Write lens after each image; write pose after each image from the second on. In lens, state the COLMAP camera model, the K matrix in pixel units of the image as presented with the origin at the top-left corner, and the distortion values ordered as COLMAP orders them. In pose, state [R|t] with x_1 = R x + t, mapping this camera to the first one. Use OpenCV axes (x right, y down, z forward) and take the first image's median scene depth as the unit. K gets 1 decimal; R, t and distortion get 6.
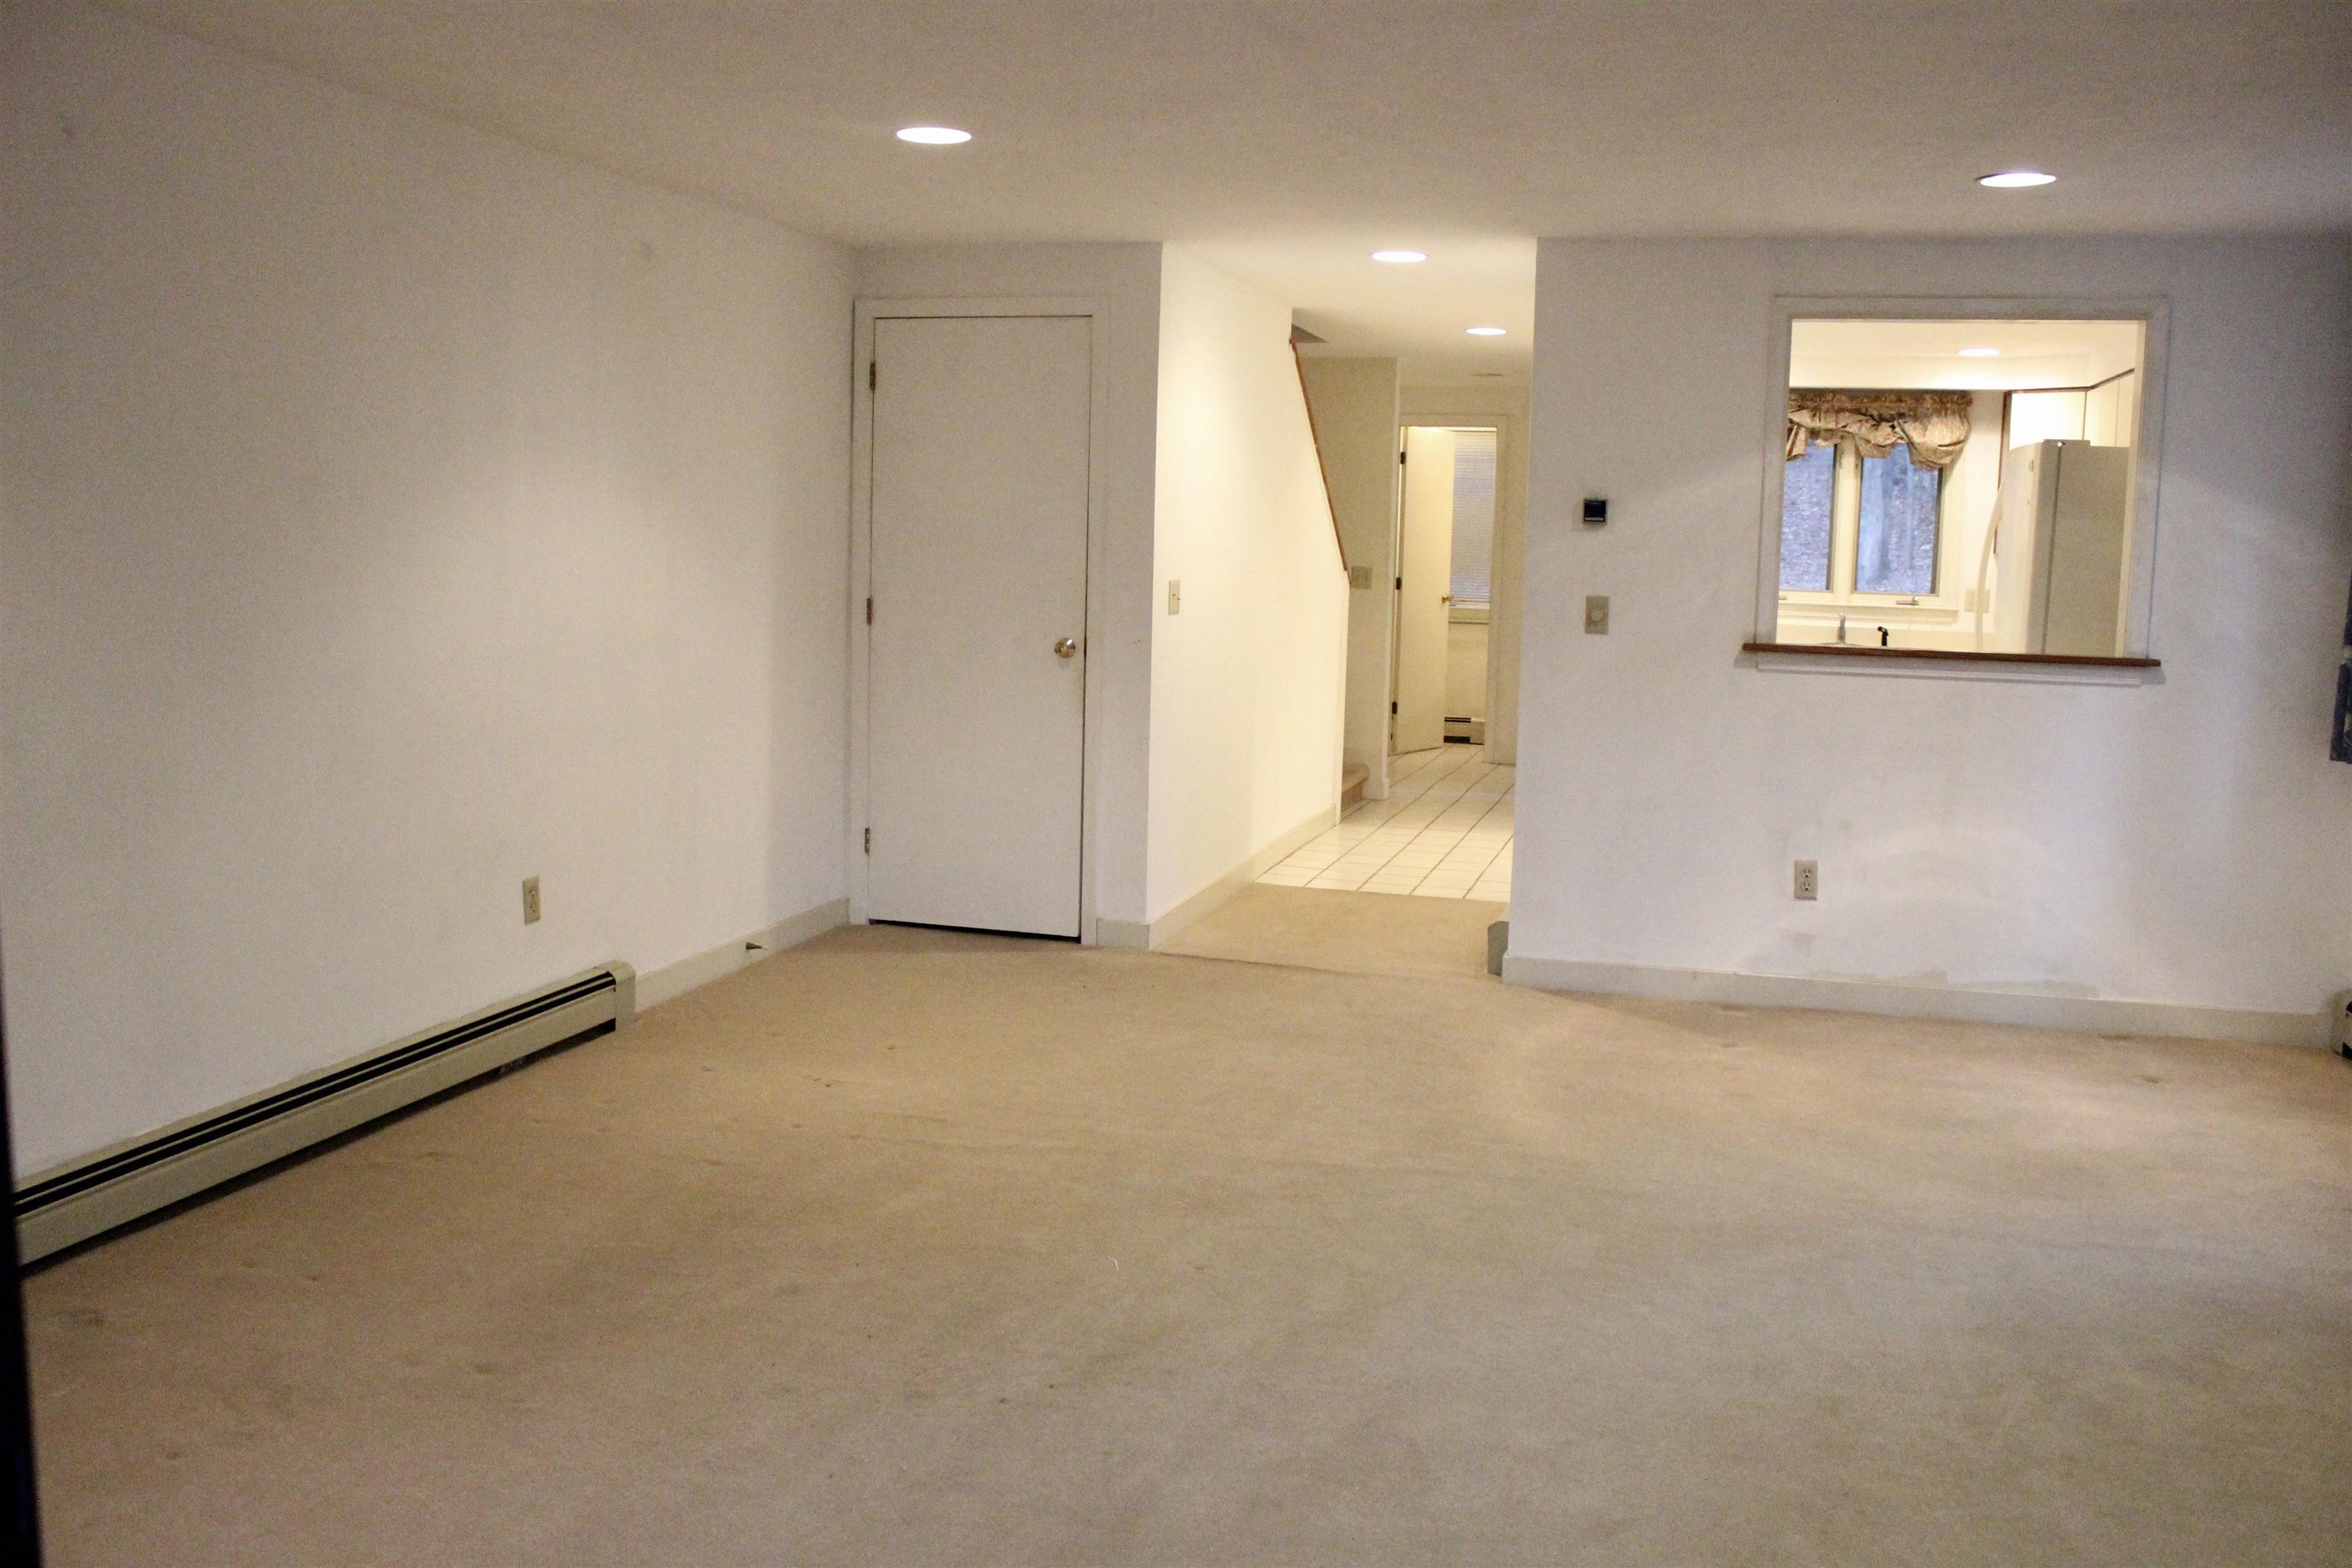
lens RADIAL K [[2050.3, 0, 1176.0], [0, 2050.3, 784.0], [0, 0, 1]] dist [-0.093727, -0.001507]
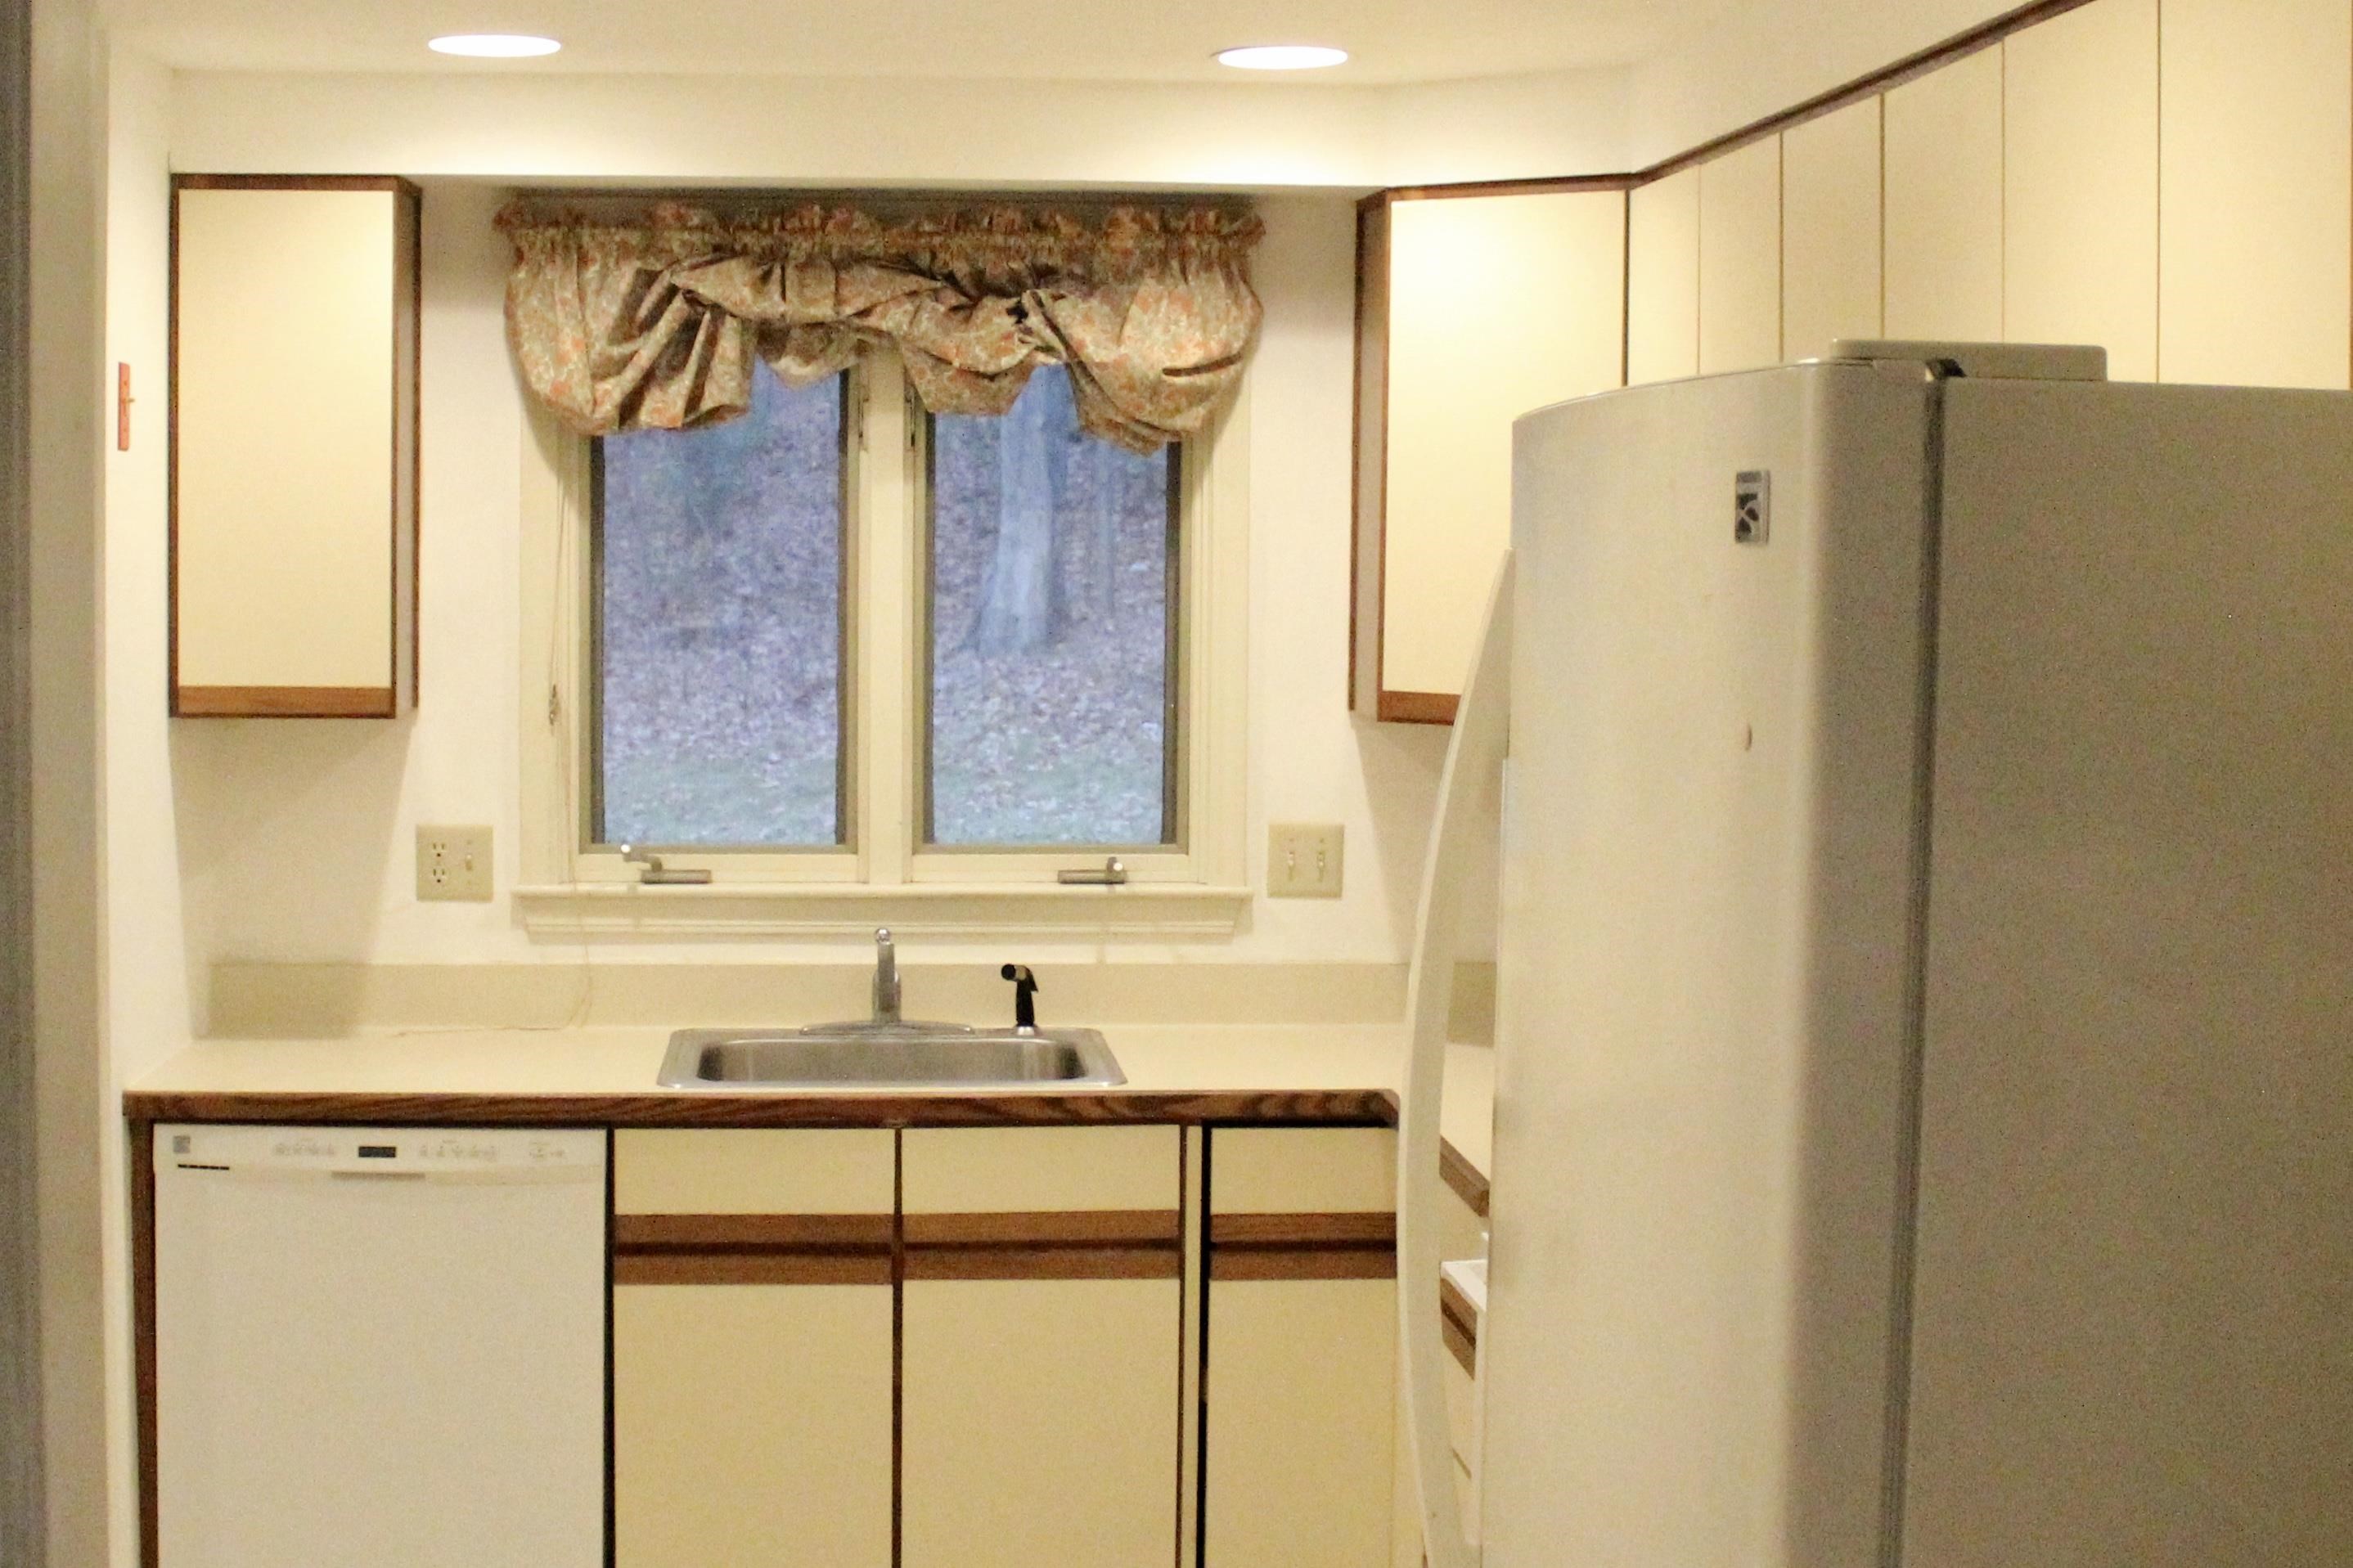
lens RADIAL K [[3620.6, 0, 1176.5], [0, 3620.6, 784.0], [0, 0, 1]] dist [-0.119499, 0.026447]
pose [[0.934534, -0.040445, 0.353568, 0.179458], [0.058024, 0.997543, -0.039254, -0.082045], [-0.351112, 0.057200, 0.934585, 0.480502]]
